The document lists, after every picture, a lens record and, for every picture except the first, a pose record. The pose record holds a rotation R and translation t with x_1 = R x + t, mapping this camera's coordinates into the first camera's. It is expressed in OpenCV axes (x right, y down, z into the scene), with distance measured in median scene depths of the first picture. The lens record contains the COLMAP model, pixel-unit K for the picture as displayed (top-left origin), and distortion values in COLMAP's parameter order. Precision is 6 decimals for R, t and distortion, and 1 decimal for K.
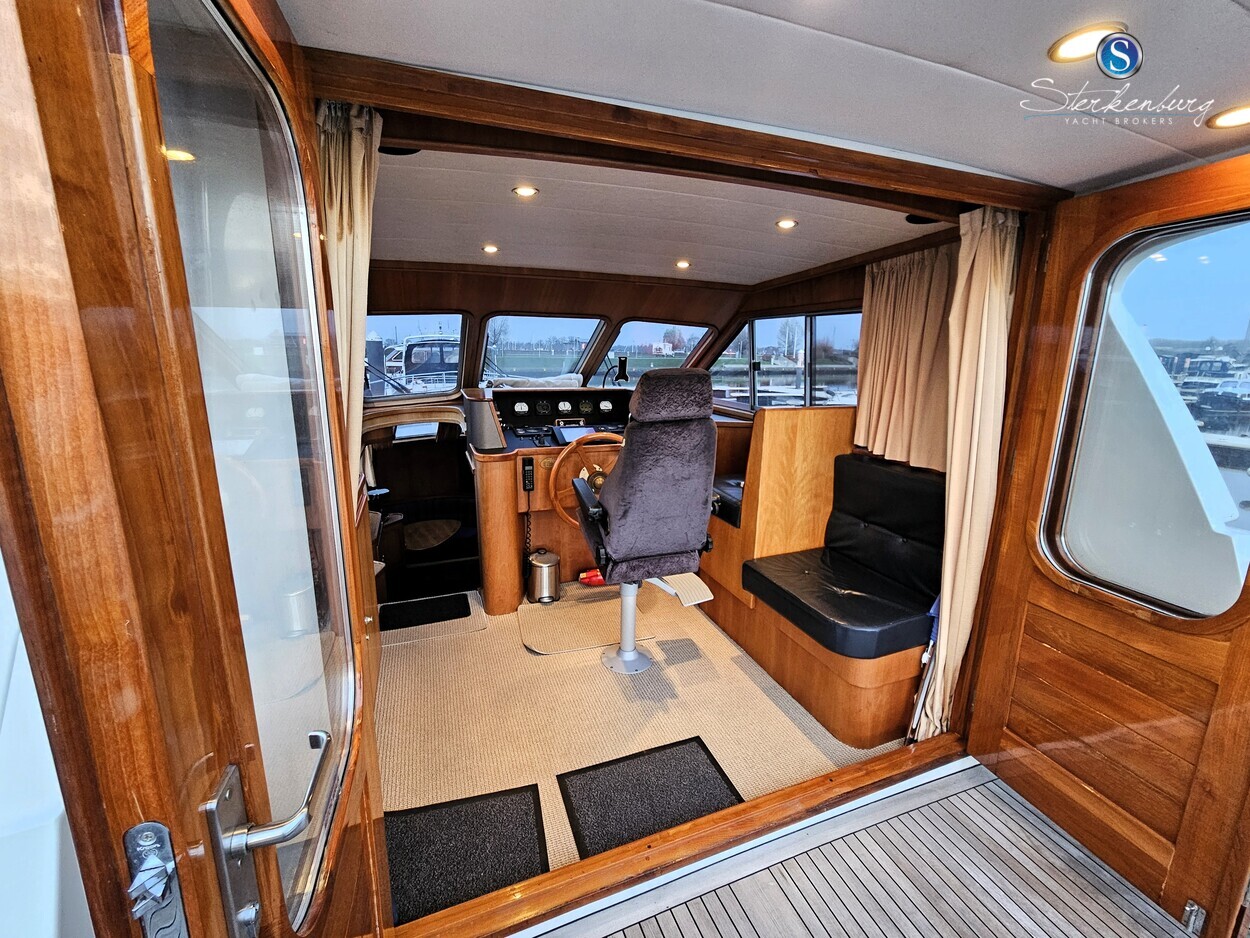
lens RADIAL K [[513.3, 0, 630.1], [0, 513.3, 469.4], [0, 0, 1]] dist [-0.003498, 0.001570]
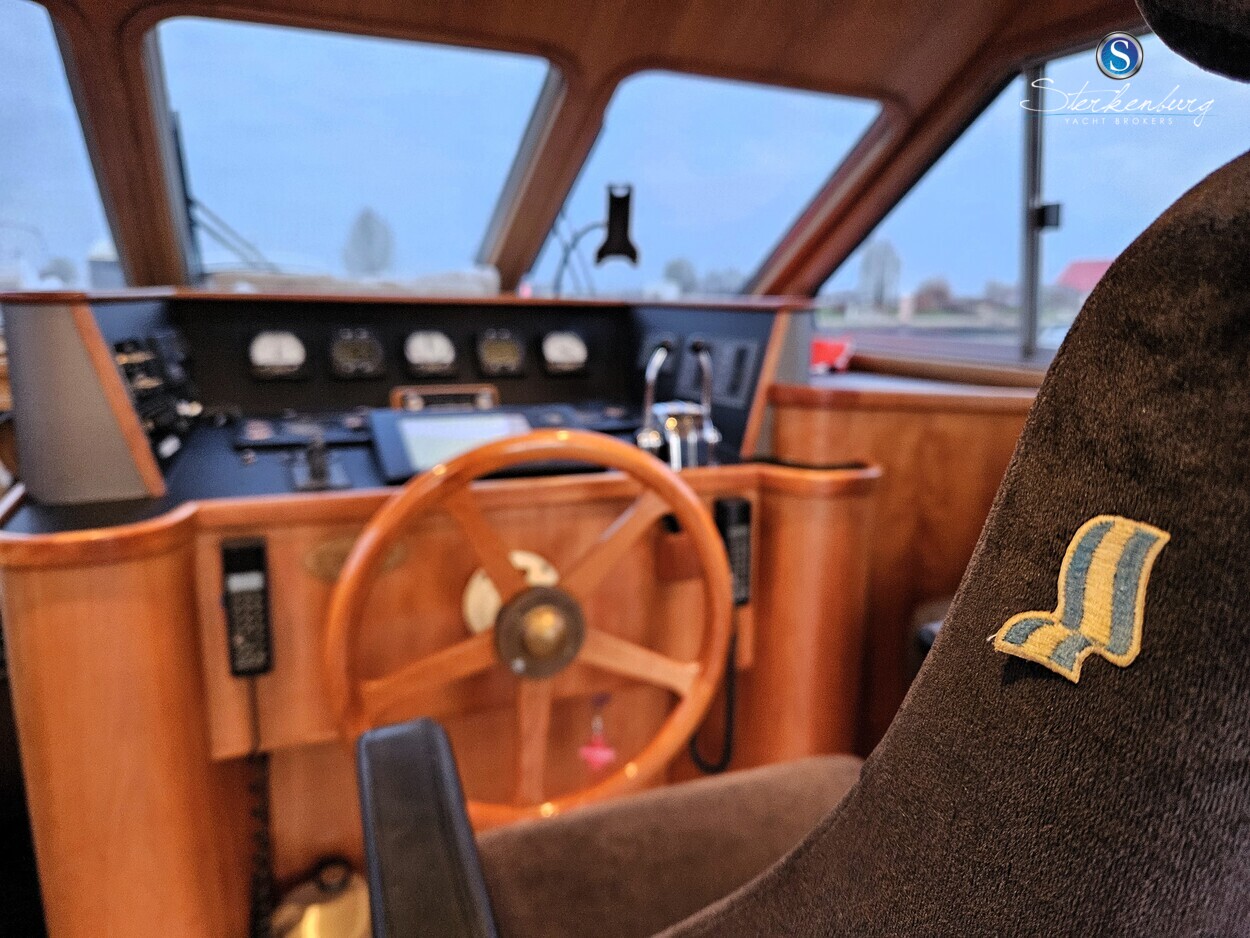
lens RADIAL K [[830.2, 0, 631.8], [0, 830.2, 463.9], [0, 0, 1]] dist [0.043631, -0.014489]
pose [[0.999421, -0.010532, 0.032366, -0.026318], [0.011692, 0.999288, -0.035858, -0.037462], [-0.031966, 0.036216, 0.998833, 0.538455]]
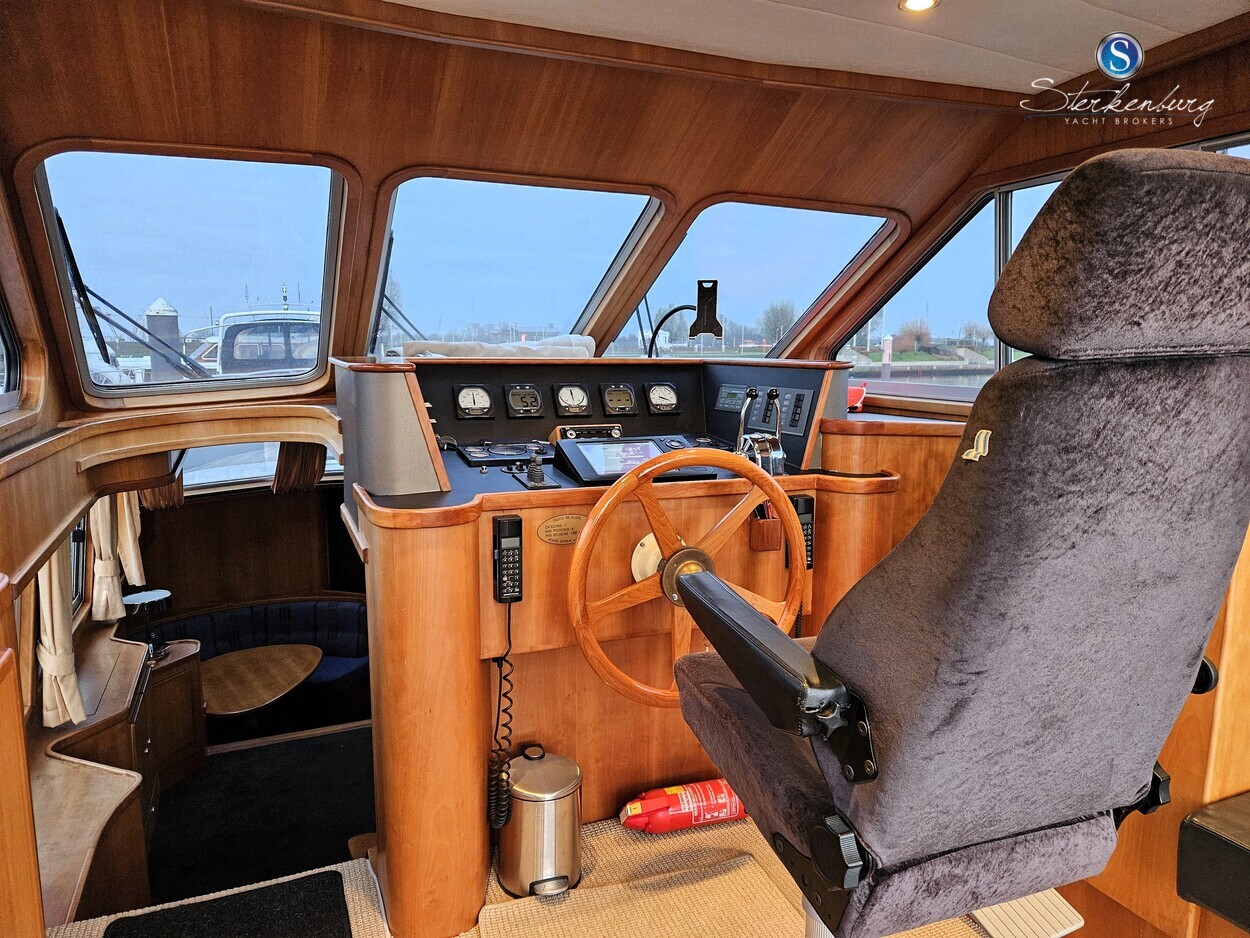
lens RADIAL K [[830.2, 0, 612.3], [0, 830.2, 479.5], [0, 0, 1]] dist [0.043631, -0.014489]
pose [[0.999670, -0.015722, 0.020310, -0.117711], [0.017089, 0.997471, -0.068989, -0.005243], [-0.019174, 0.069313, 0.997411, 0.331054]]
